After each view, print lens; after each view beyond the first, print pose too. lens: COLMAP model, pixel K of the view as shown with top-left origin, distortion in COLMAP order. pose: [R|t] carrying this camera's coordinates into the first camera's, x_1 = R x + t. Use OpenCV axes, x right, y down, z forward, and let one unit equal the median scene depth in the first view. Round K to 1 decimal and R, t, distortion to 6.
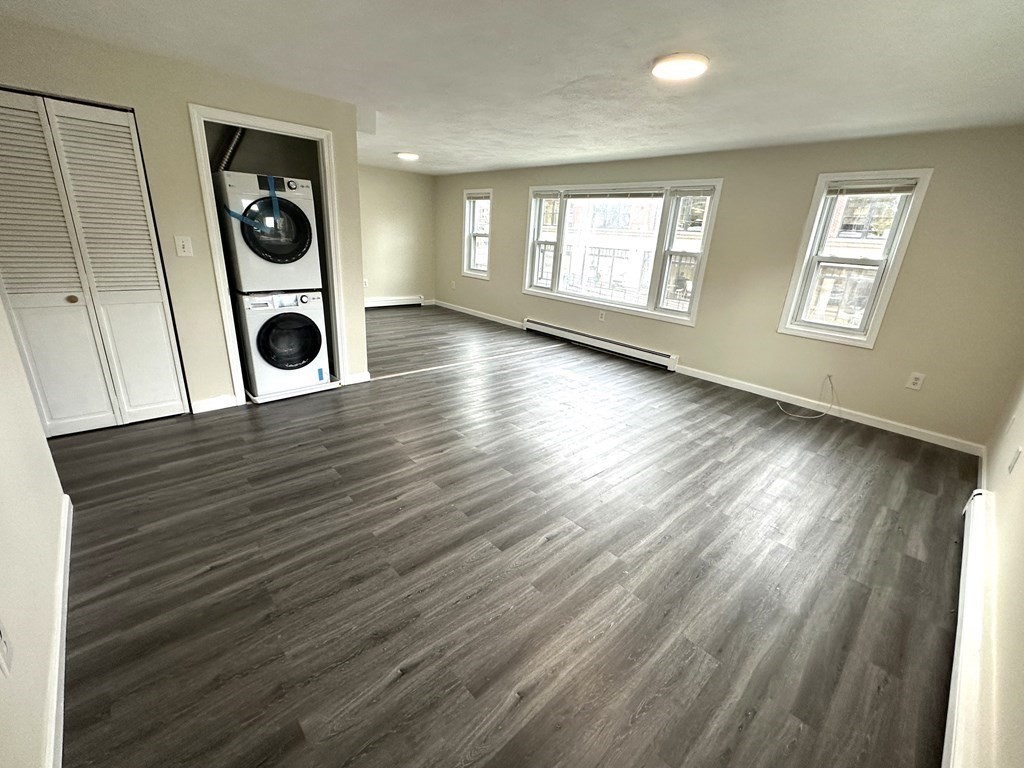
lens RADIAL K [[430.7, 0, 512.0], [0, 430.7, 384.0], [0, 0, 1]] dist [-0.000140, -0.000028]
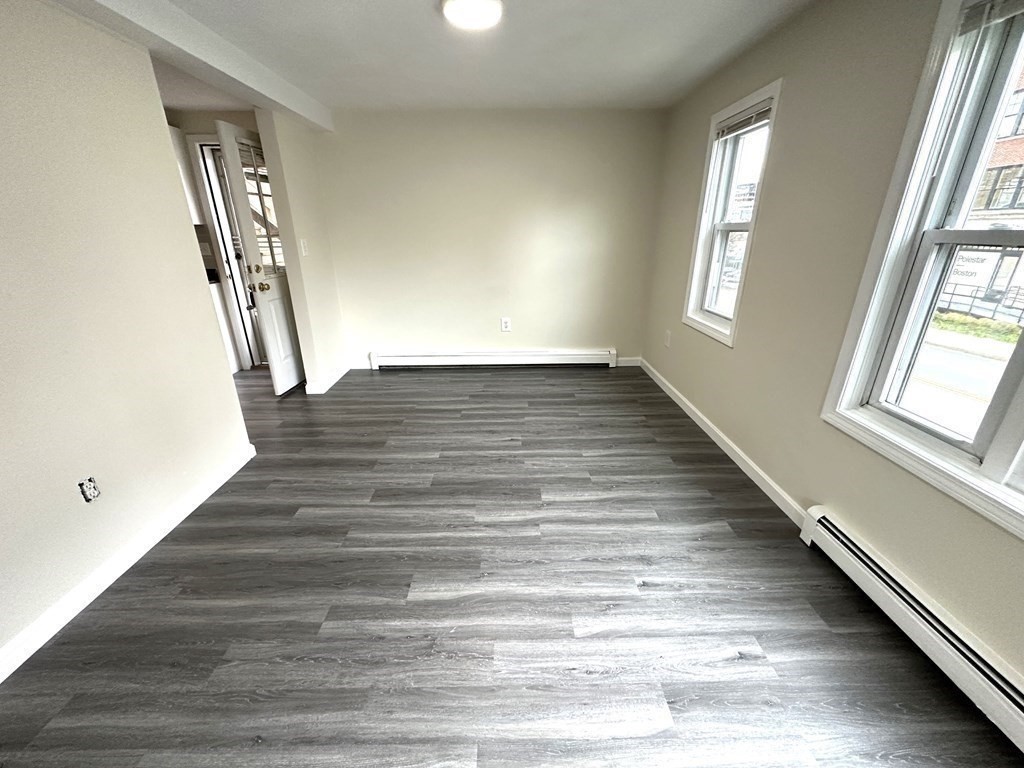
lens RADIAL K [[407.4, 0, 512.0], [0, 407.4, 384.0], [0, 0, 1]] dist [-0.001241, -0.000123]
pose [[0.743197, 0.175881, -0.645542, 0.038020], [-0.173410, 0.982496, 0.068043, -0.197742], [0.646210, 0.061375, 0.760688, 0.602126]]
